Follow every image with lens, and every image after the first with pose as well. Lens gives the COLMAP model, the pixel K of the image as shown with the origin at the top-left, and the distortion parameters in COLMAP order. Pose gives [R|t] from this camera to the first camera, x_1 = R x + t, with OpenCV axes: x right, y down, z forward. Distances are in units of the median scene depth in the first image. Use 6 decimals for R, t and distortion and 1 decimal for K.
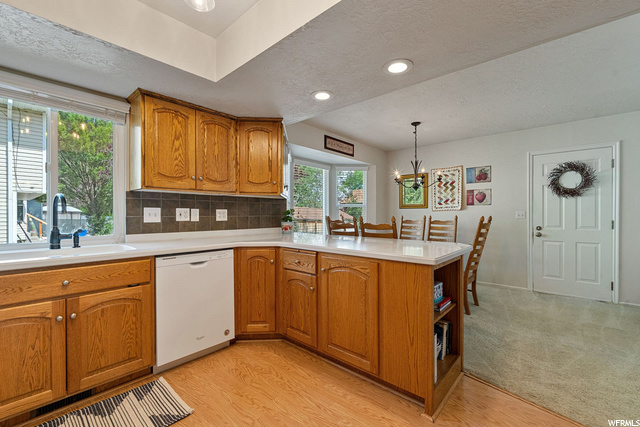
lens RADIAL K [[275.1, 0, 319.0], [0, 275.1, 215.9], [0, 0, 1]] dist [-0.001256, 0.000264]
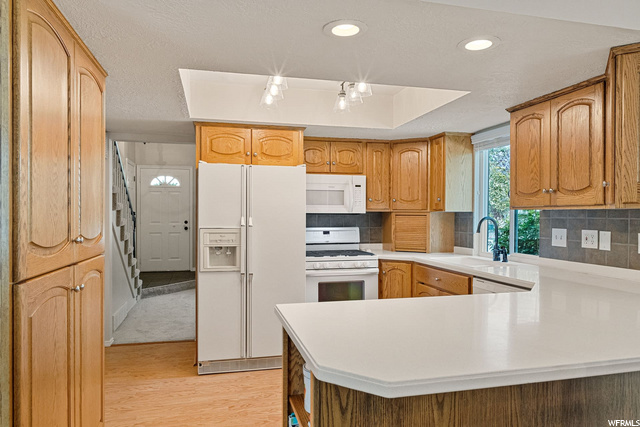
lens RADIAL K [[425.9, 0, 320.8], [0, 425.9, 219.8], [0, 0, 1]] dist [-0.002448, -0.000084]
pose [[-0.554906, 0.008471, -0.831870, 0.780746], [-0.009505, 0.999818, 0.016521, -0.064682], [0.831859, 0.017075, -0.554724, 1.012772]]
